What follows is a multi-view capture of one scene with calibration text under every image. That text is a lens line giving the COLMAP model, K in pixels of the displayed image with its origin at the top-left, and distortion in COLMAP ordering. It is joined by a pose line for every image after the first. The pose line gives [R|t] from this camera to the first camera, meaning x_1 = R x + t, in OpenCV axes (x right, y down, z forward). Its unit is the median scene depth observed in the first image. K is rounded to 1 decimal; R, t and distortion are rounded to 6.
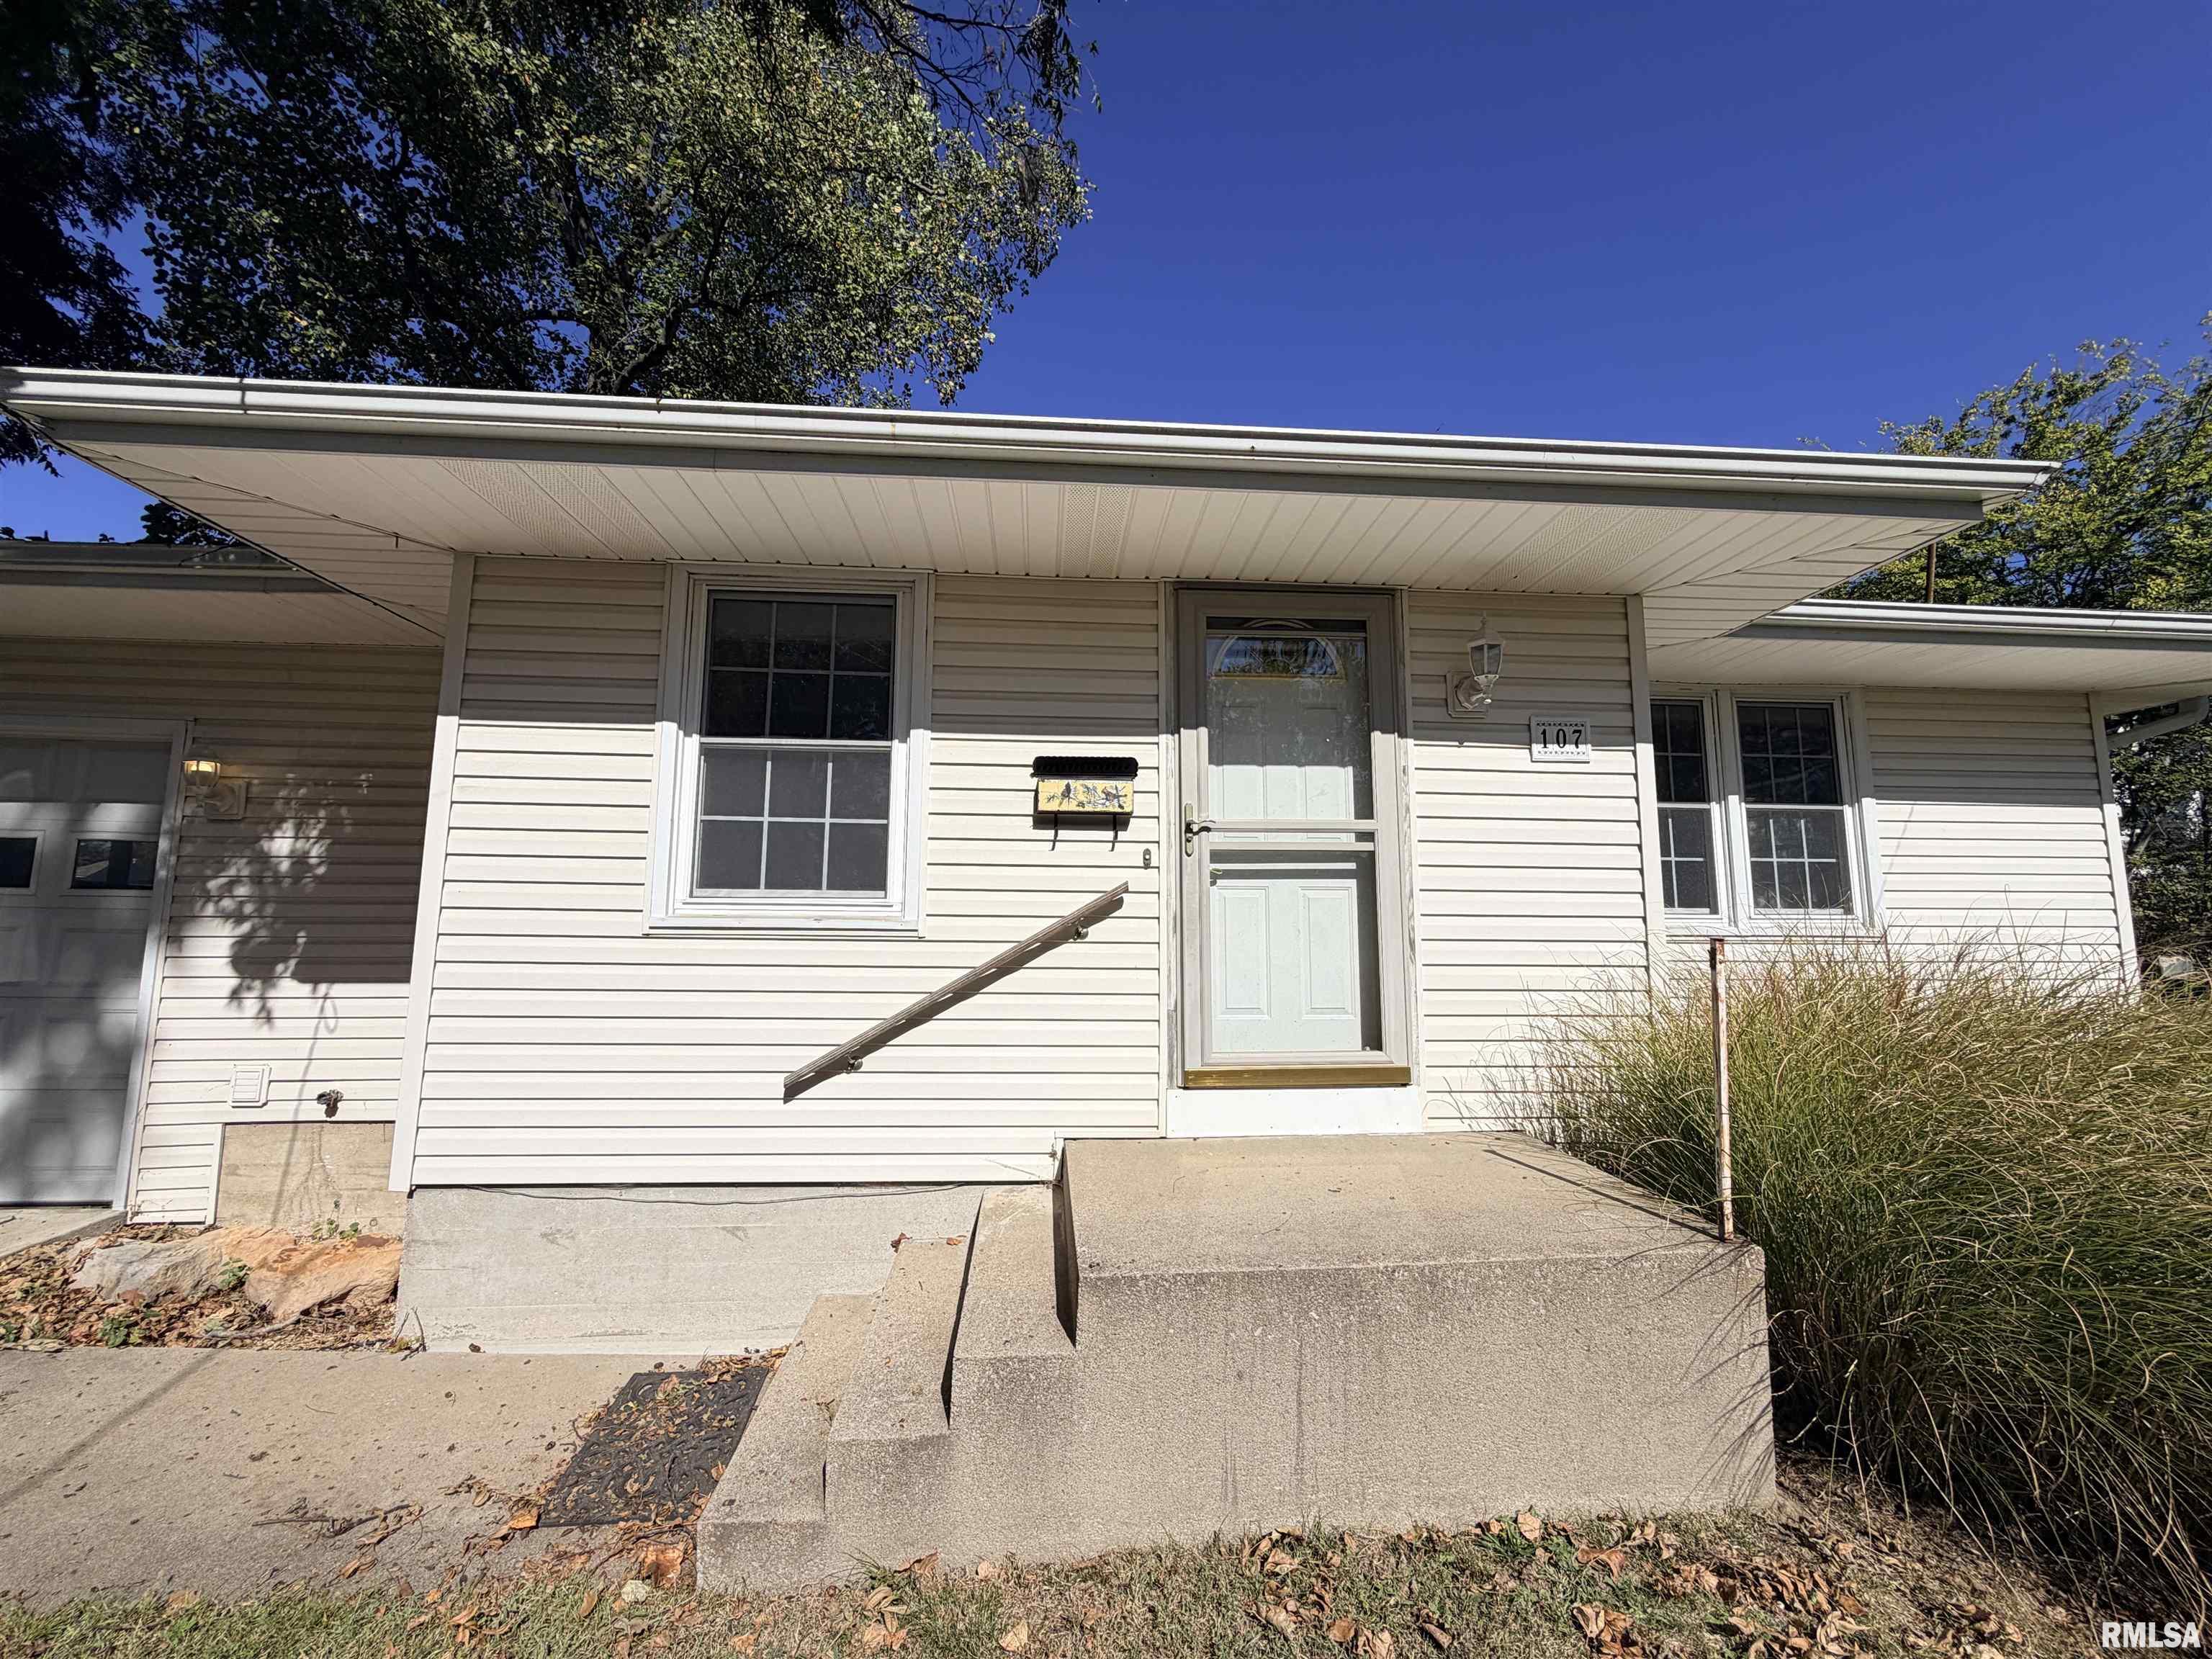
lens RADIAL K [[892.3, 0, 1106.0], [0, 892.3, 829.5], [0, 0, 1]] dist [0.000664, 0.000045]
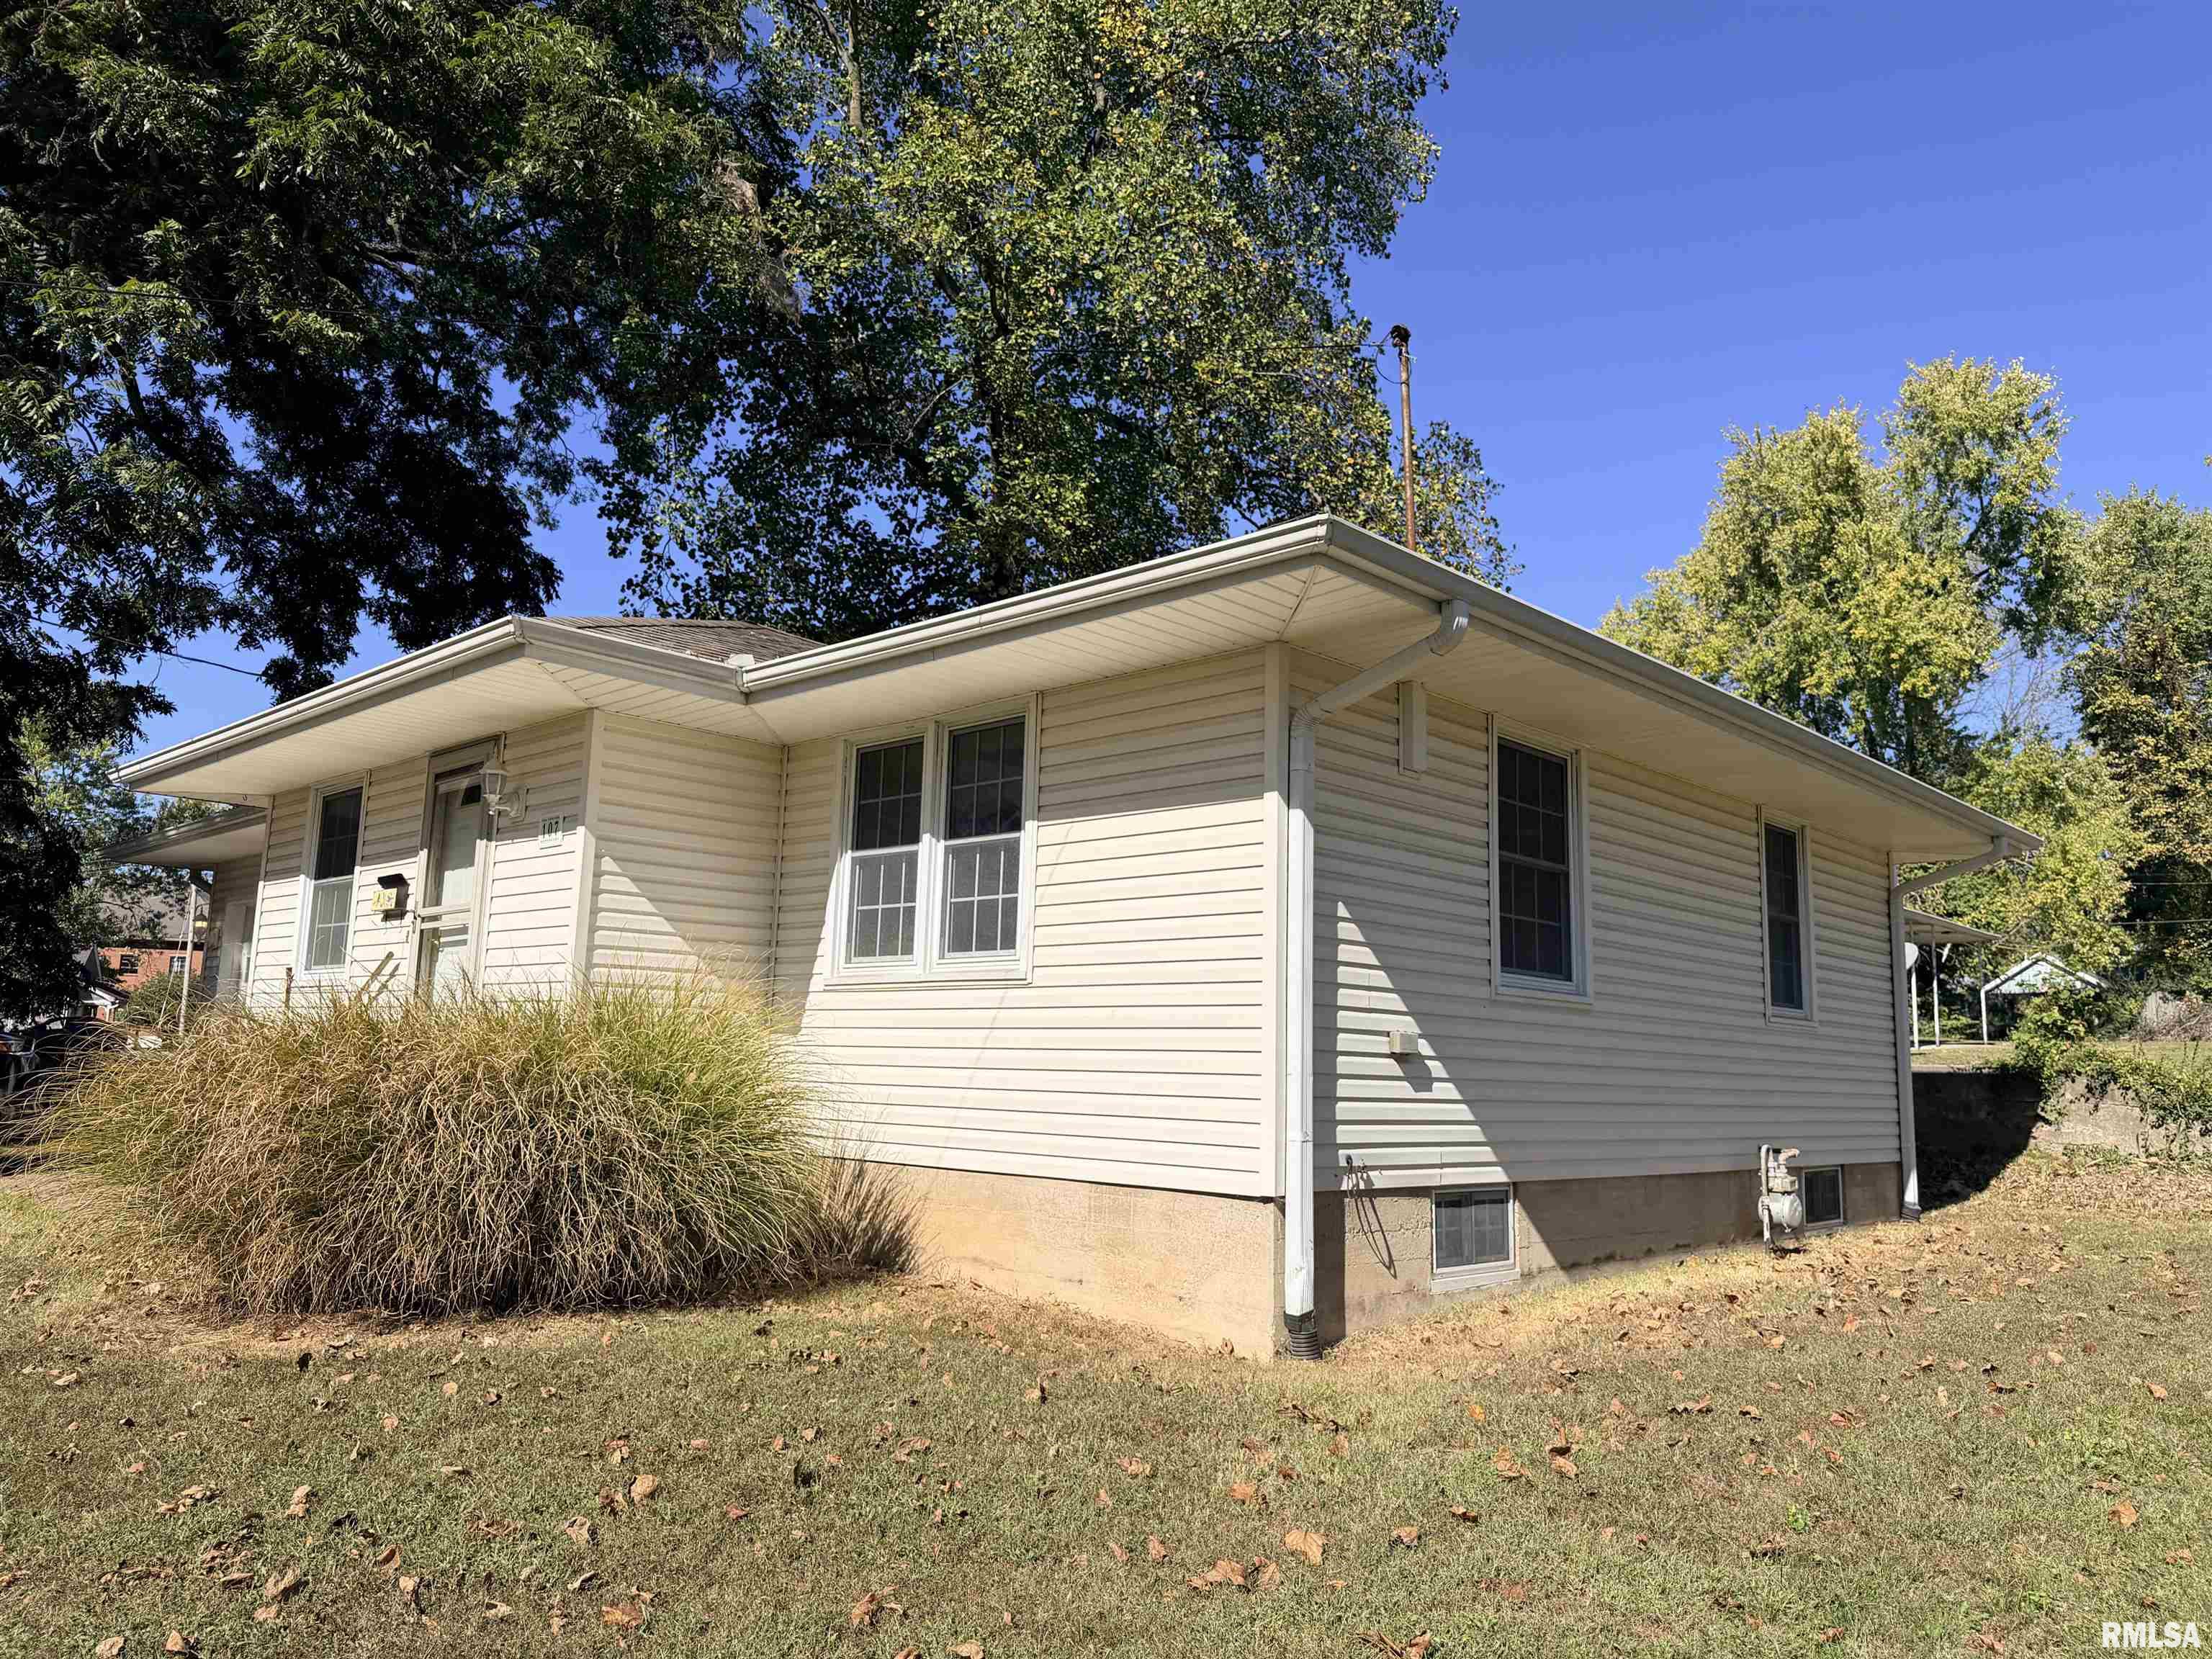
lens RADIAL K [[1602.5, 0, 1106.0], [0, 1602.5, 829.5], [0, 0, 1]] dist [0.001494, 0.000083]
pose [[0.674085, -0.098710, -0.732029, 2.829717], [0.064879, 0.995113, -0.074441, 0.130381], [0.735799, 0.002686, 0.677194, -0.005333]]
